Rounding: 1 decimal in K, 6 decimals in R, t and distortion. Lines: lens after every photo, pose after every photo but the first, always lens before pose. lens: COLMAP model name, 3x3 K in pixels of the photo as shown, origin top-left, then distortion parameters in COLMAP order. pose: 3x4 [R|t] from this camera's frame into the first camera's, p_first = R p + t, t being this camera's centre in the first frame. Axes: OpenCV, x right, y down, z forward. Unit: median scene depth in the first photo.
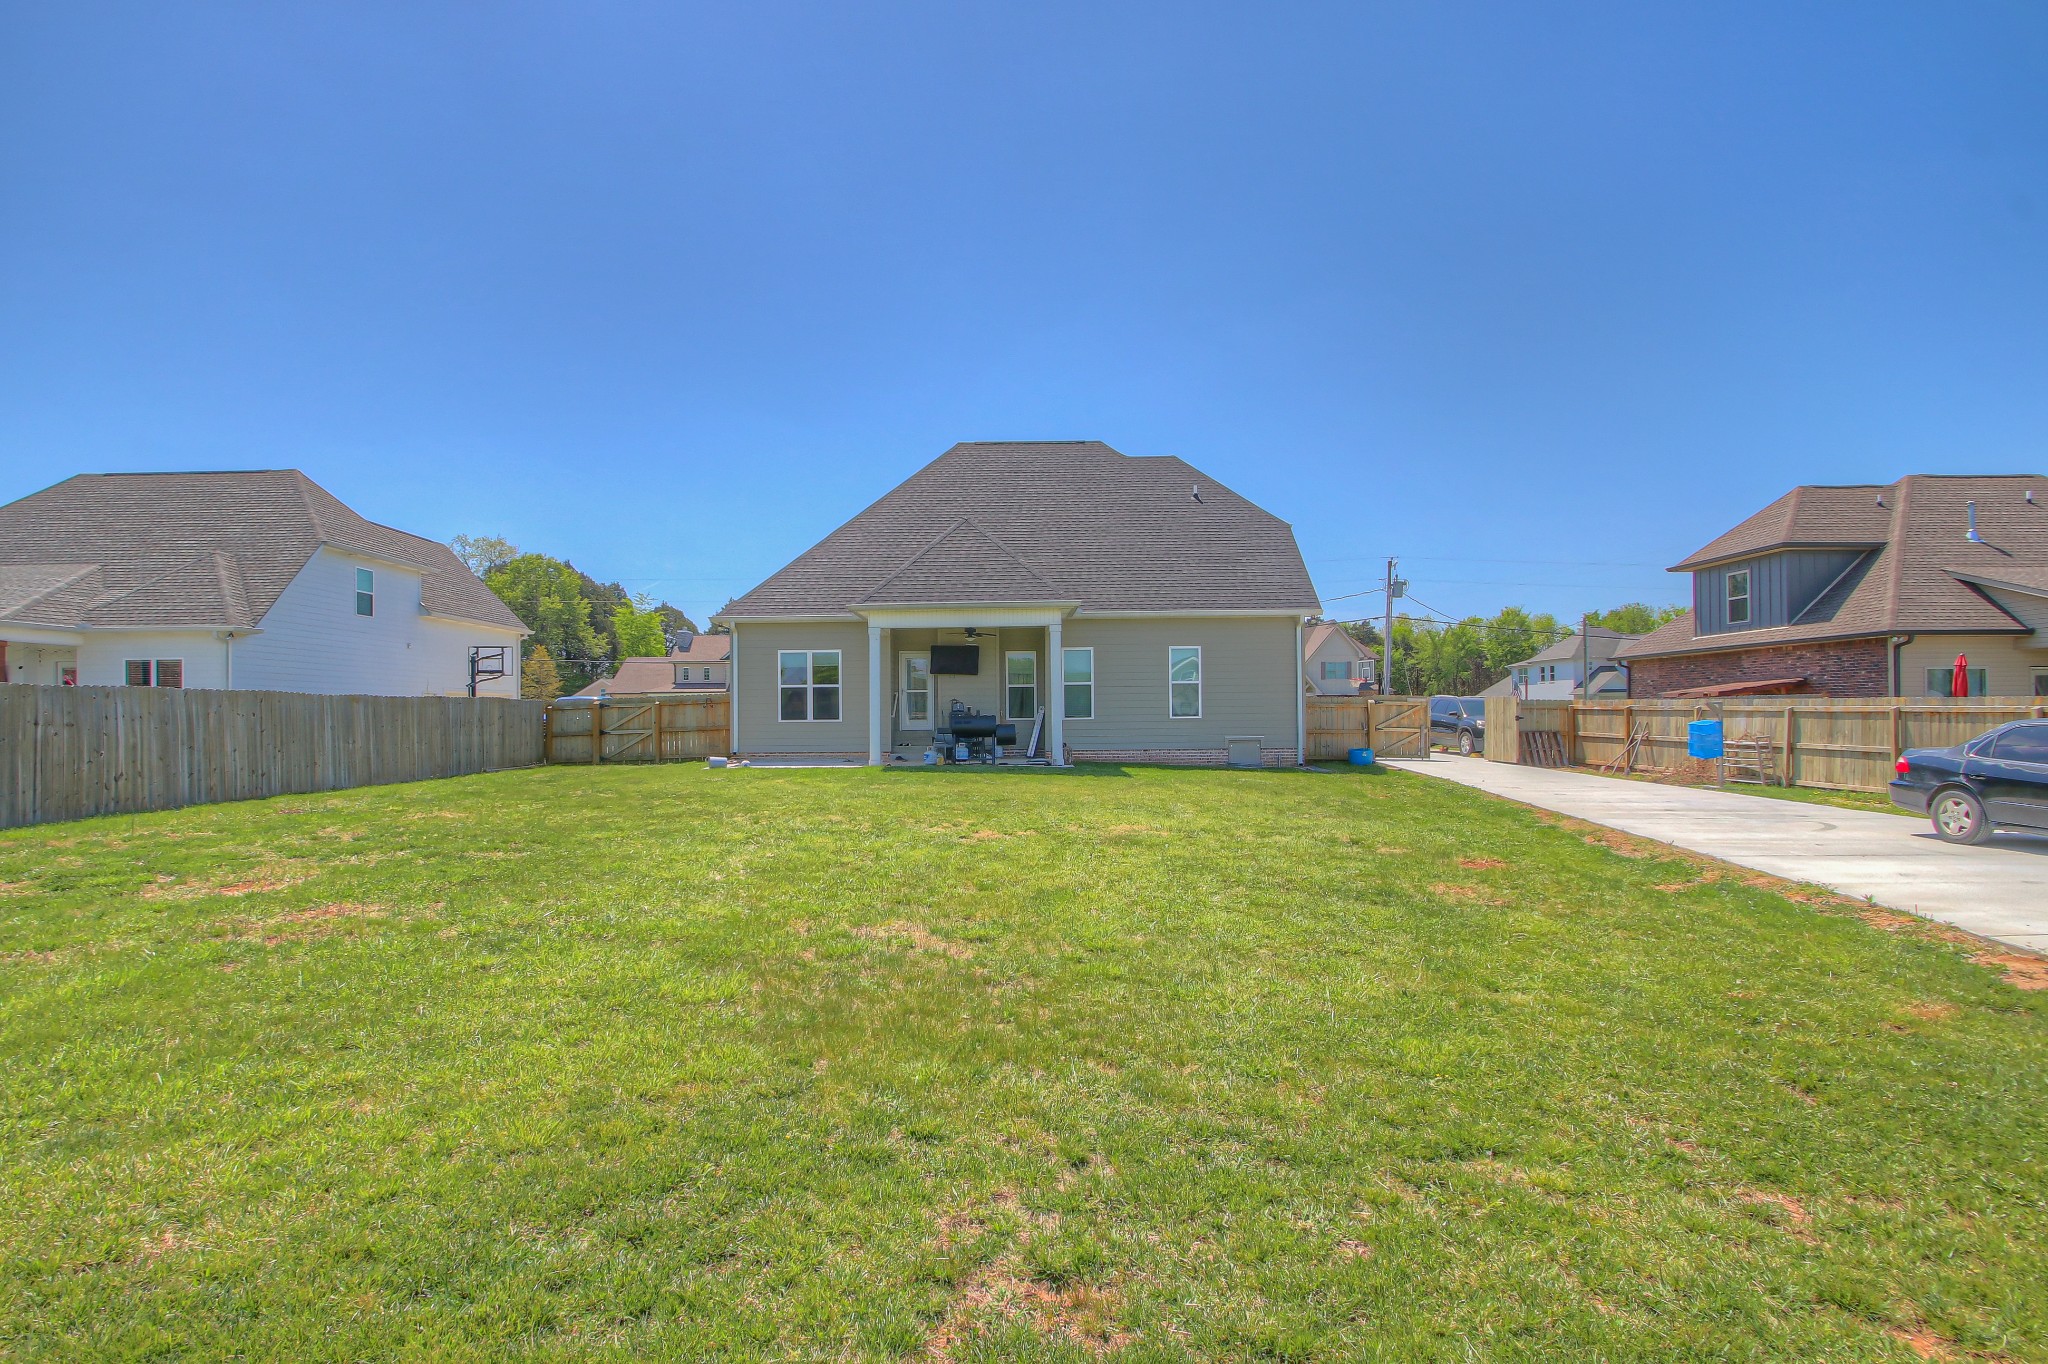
lens RADIAL K [[975.8, 0, 1018.7], [0, 975.8, 688.0], [0, 0, 1]] dist [0.000266, -0.008053]
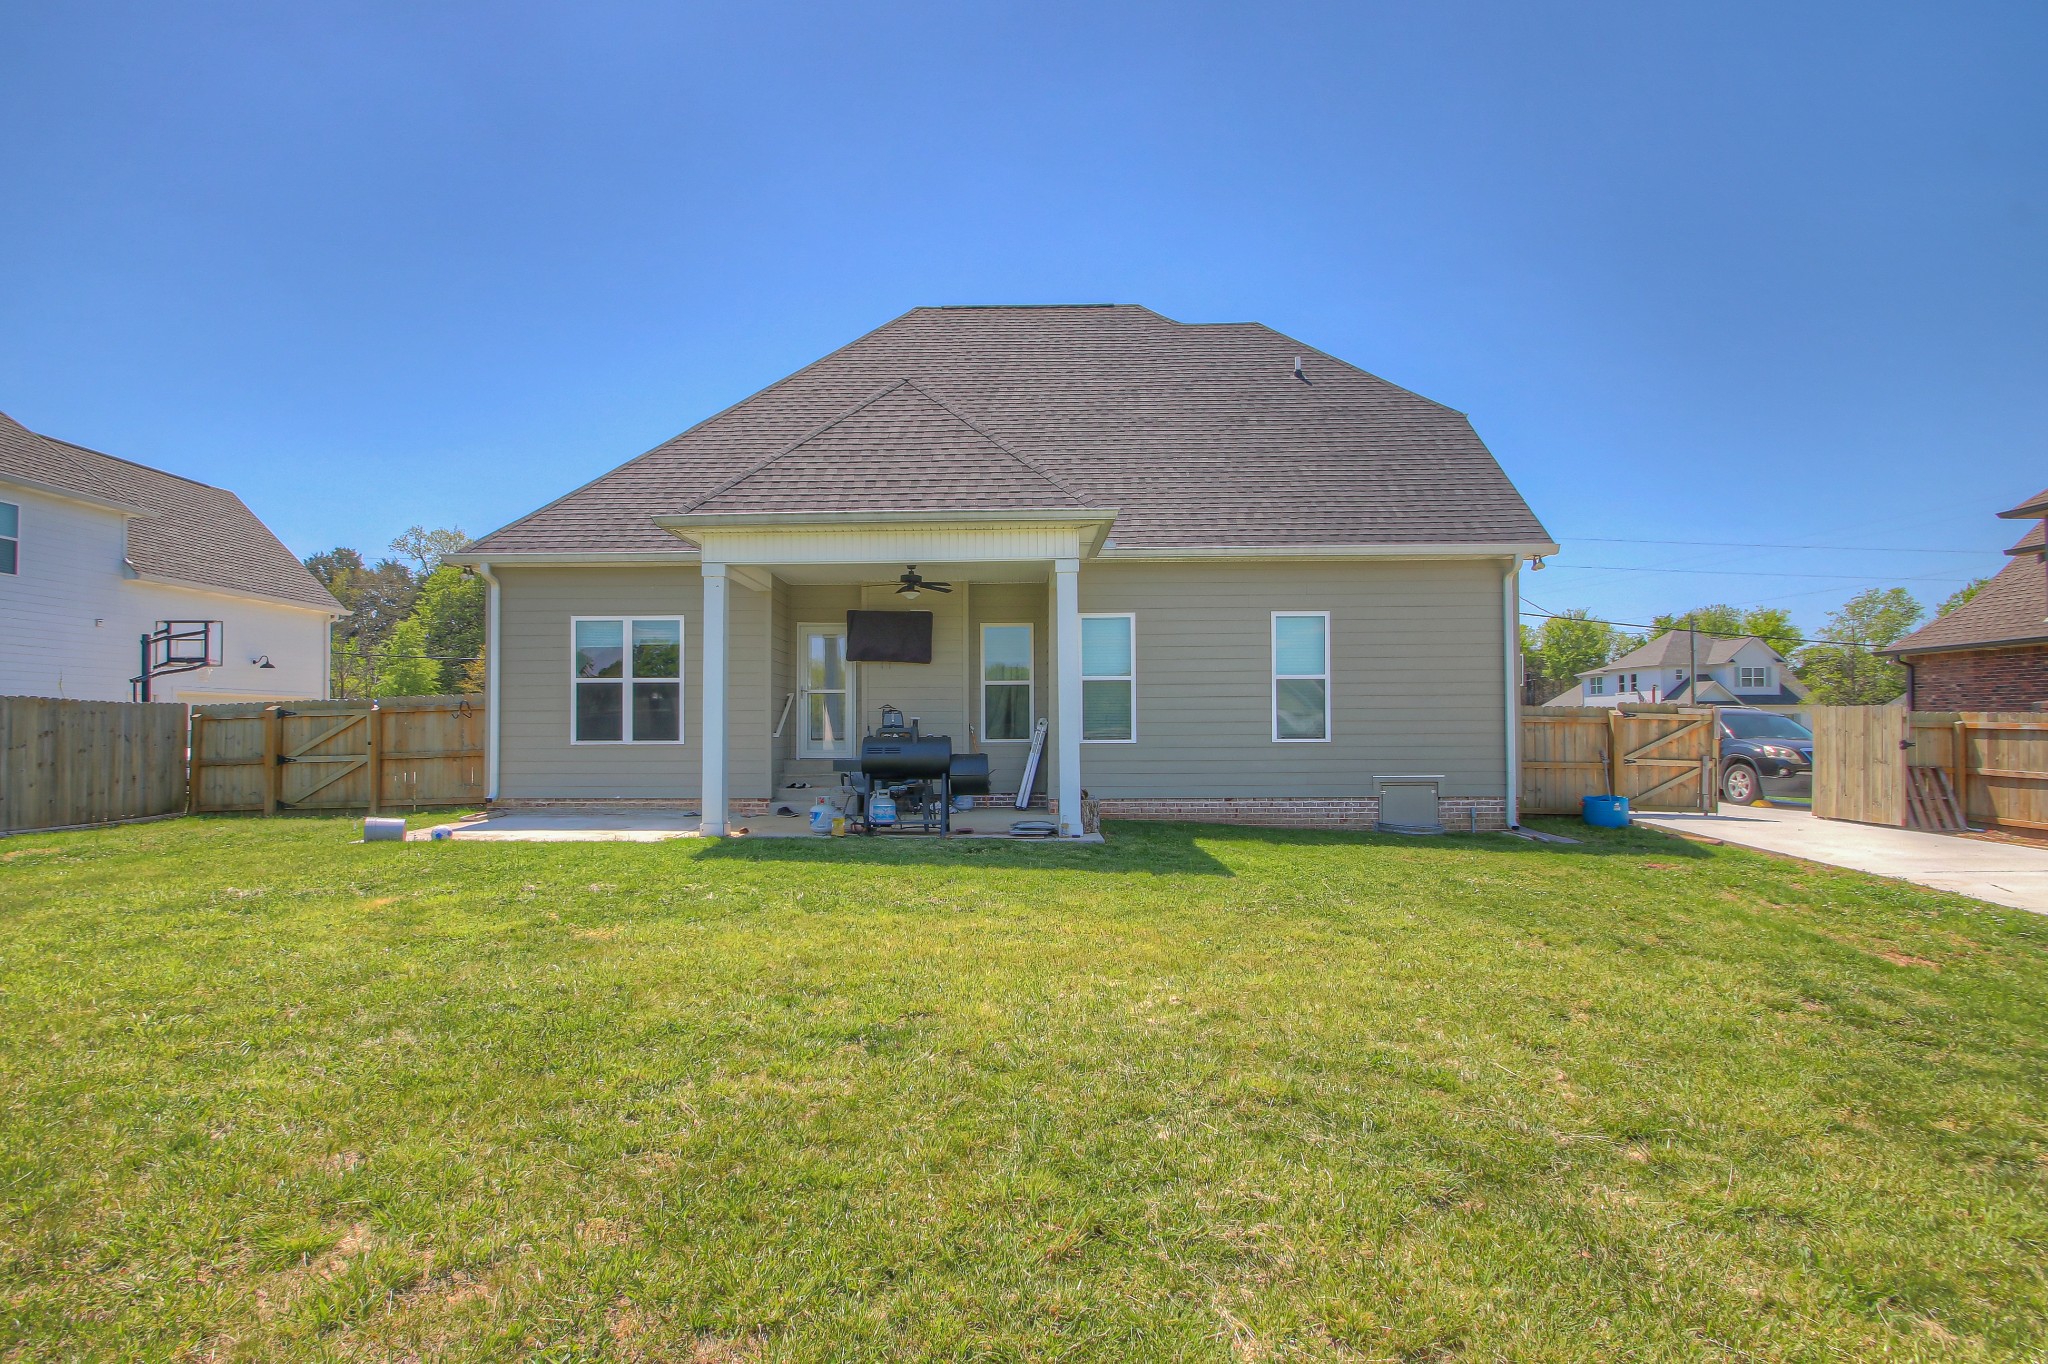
lens RADIAL K [[975.8, 0, 1018.3], [0, 975.8, 686.7], [0, 0, 1]] dist [0.000266, -0.008053]
pose [[0.999945, 0.005094, -0.009201, 0.014817], [-0.005206, 0.999912, -0.012177, 0.007124], [0.009138, 0.012224, 0.999884, 0.435808]]
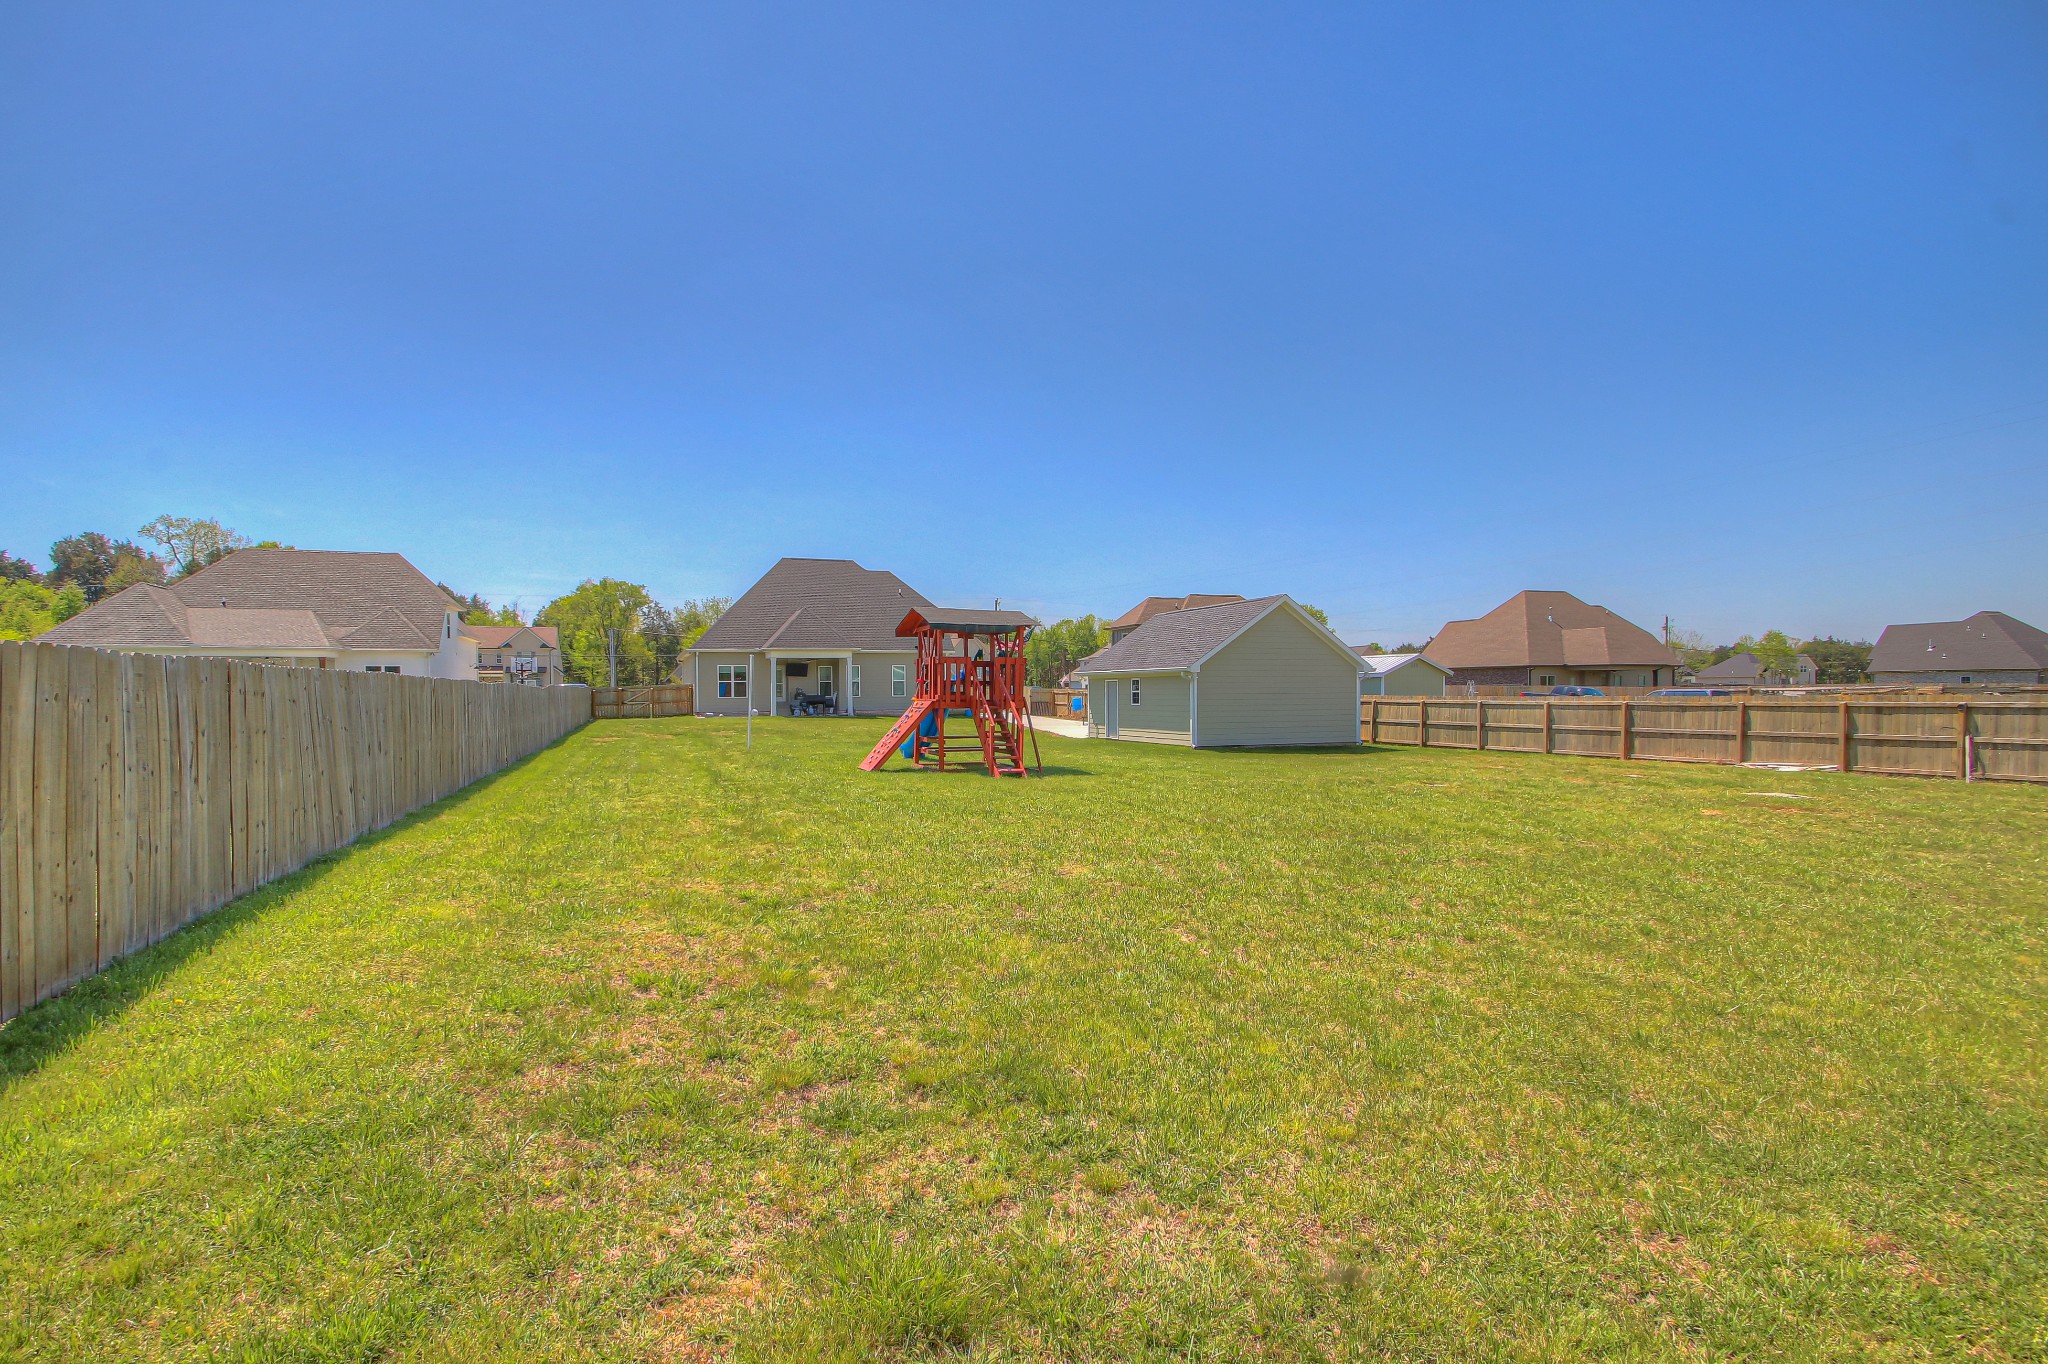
lens RADIAL K [[943.5, 0, 1014.3], [0, 943.5, 693.2], [0, 0, 1]] dist [0.002963, 0.000588]
pose [[0.934742, 0.001071, 0.355325, -0.370441], [-0.004247, 0.999958, 0.008159, 0.003680], [-0.355301, -0.009136, 0.934707, -1.201391]]
